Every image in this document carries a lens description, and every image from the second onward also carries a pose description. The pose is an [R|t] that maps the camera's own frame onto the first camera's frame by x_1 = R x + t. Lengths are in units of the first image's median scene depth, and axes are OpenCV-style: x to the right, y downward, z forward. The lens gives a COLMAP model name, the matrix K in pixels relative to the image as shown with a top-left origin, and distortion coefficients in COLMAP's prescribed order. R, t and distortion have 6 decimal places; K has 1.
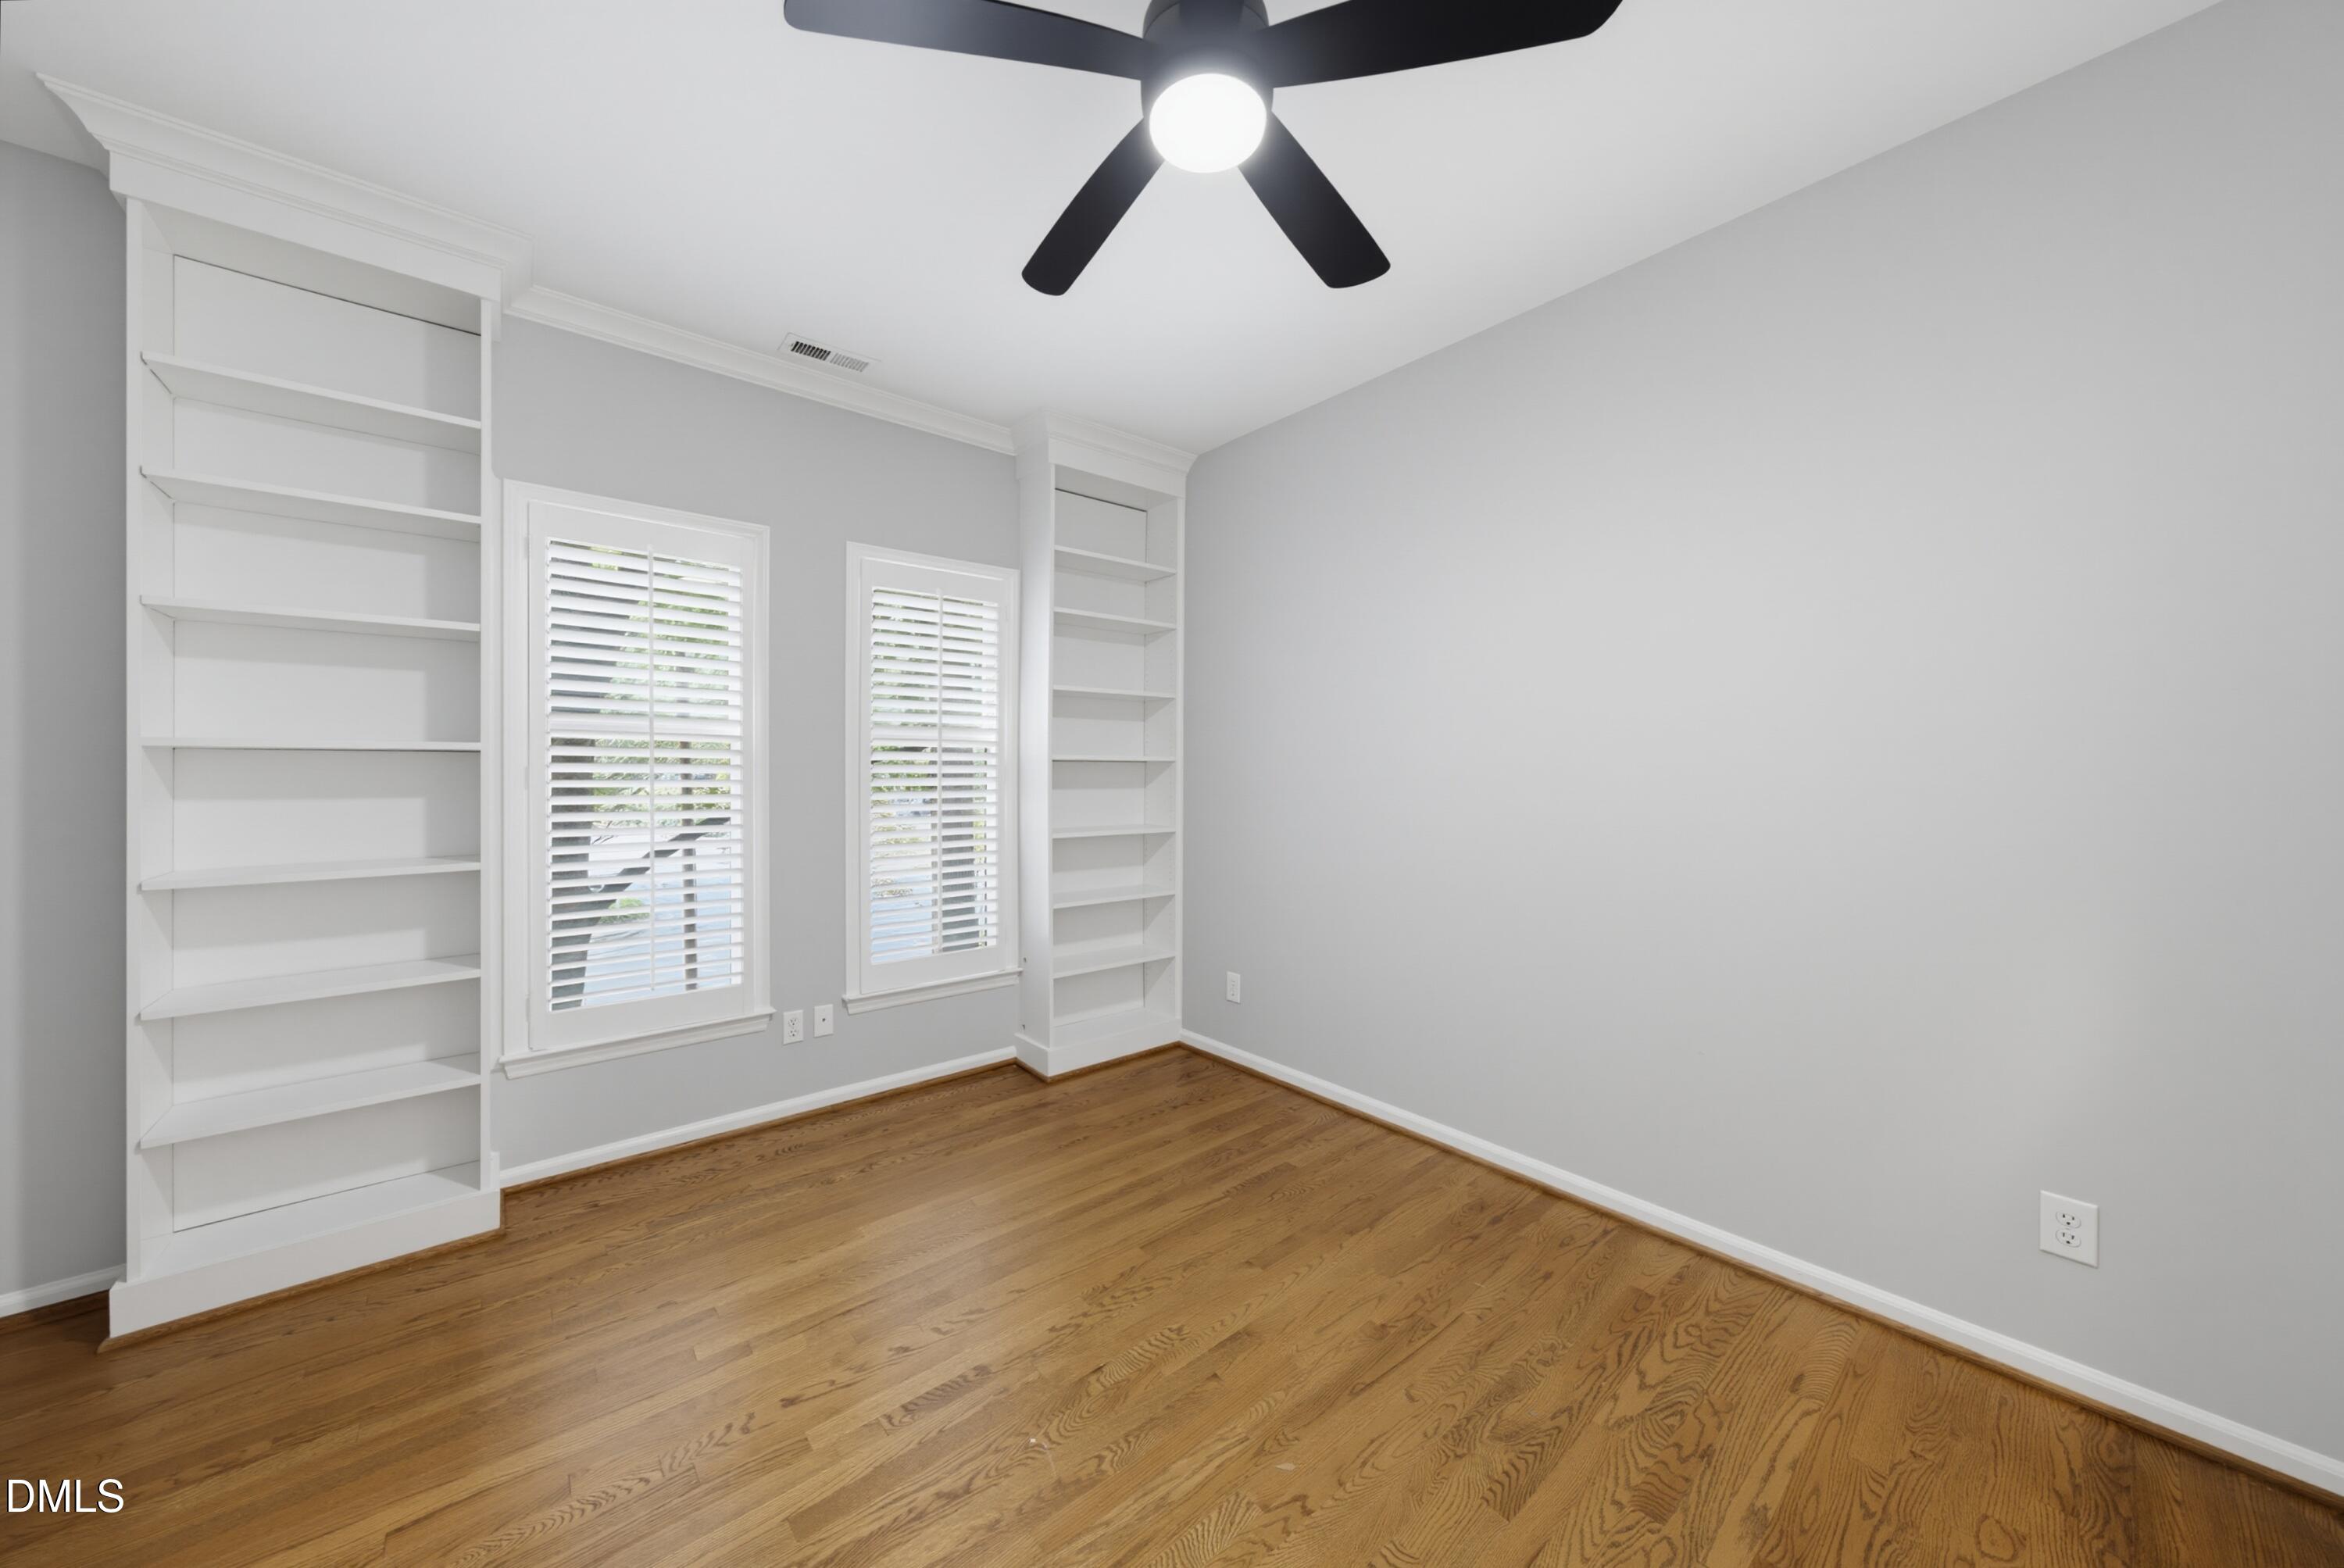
lens RADIAL K [[806.7, 0, 1190.3], [0, 806.7, 768.5], [0, 0, 1]] dist [-0.008105, 0.003533]
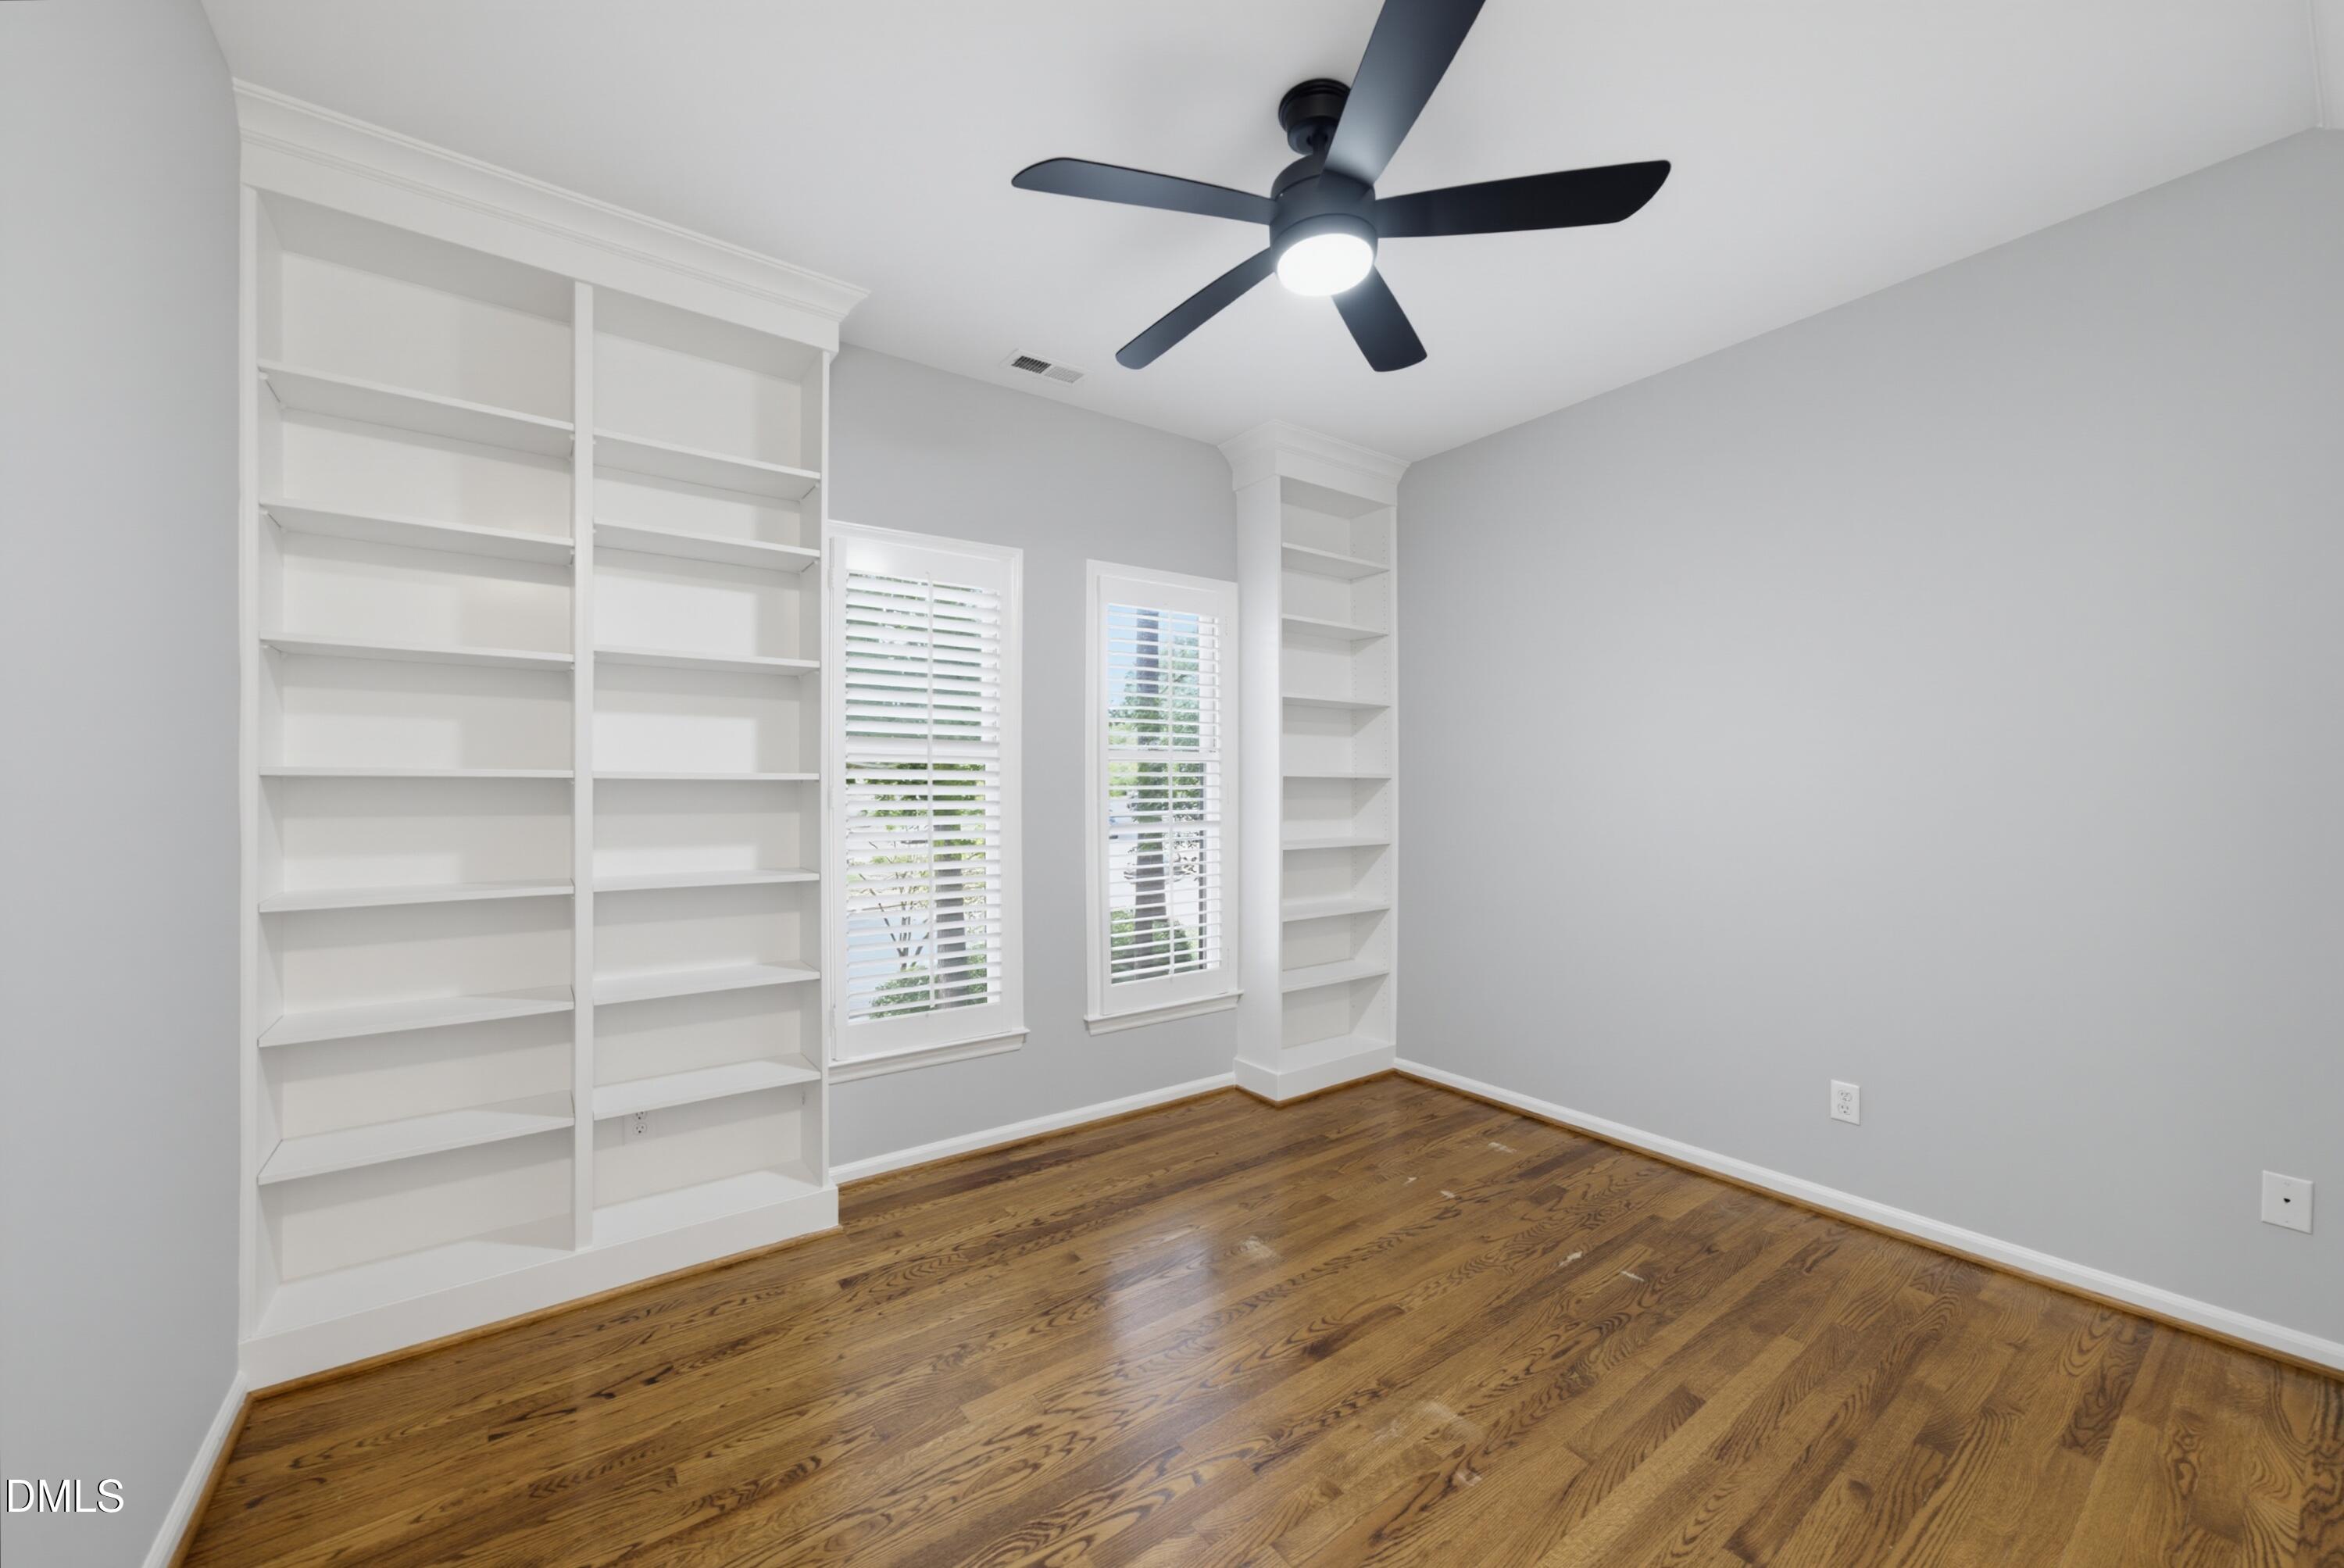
lens RADIAL K [[978.6, 0, 1219.4], [0, 978.6, 786.4], [0, 0, 1]] dist [0.011432, 0.000383]
pose [[0.999888, -0.007110, -0.013199, -0.250891], [0.007110, 0.999975, -0.000033, -0.001360], [0.013199, -0.000061, 0.999913, -0.216160]]
